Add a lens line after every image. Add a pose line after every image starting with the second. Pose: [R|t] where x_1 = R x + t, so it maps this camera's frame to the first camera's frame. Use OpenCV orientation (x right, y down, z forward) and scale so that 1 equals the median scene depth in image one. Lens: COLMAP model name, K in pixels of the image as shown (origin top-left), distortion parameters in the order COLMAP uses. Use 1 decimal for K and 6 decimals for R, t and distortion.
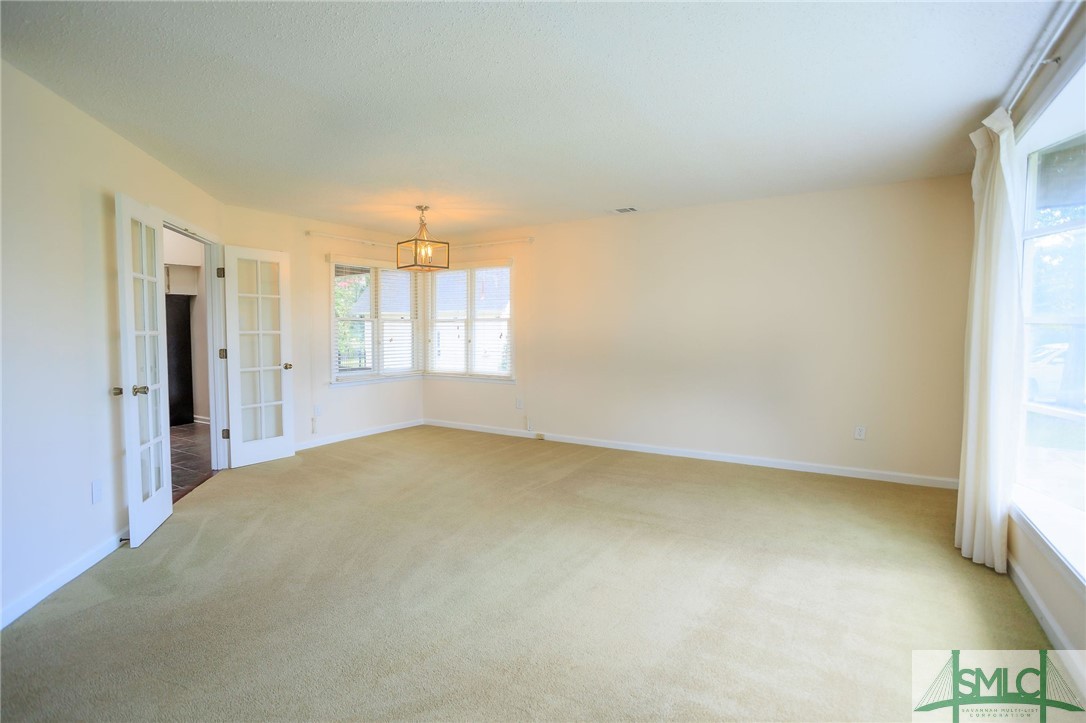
lens RADIAL K [[543.9, 0, 543.0], [0, 543.9, 361.5], [0, 0, 1]] dist [-0.045925, 0.030402]
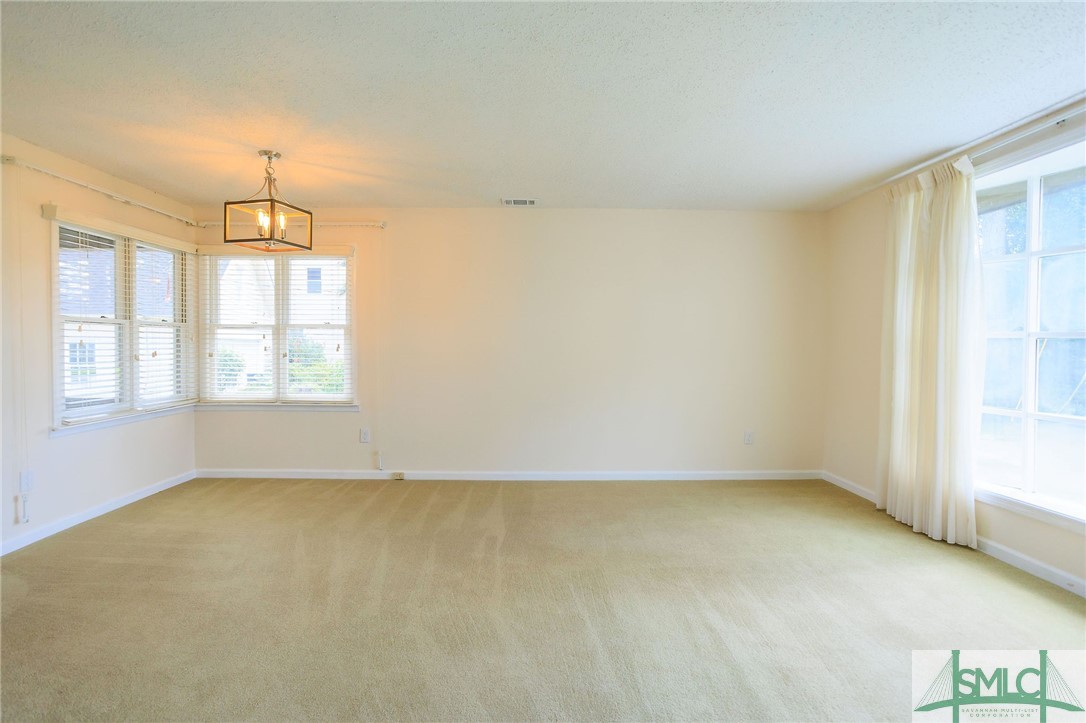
lens RADIAL K [[543.9, 0, 543.0], [0, 543.9, 361.5], [0, 0, 1]] dist [-0.045925, 0.030402]
pose [[0.838785, -0.013158, 0.544304, -0.248667], [0.025349, 0.999568, -0.014899, -0.010058], [-0.543873, 0.026295, 0.838755, 0.223655]]
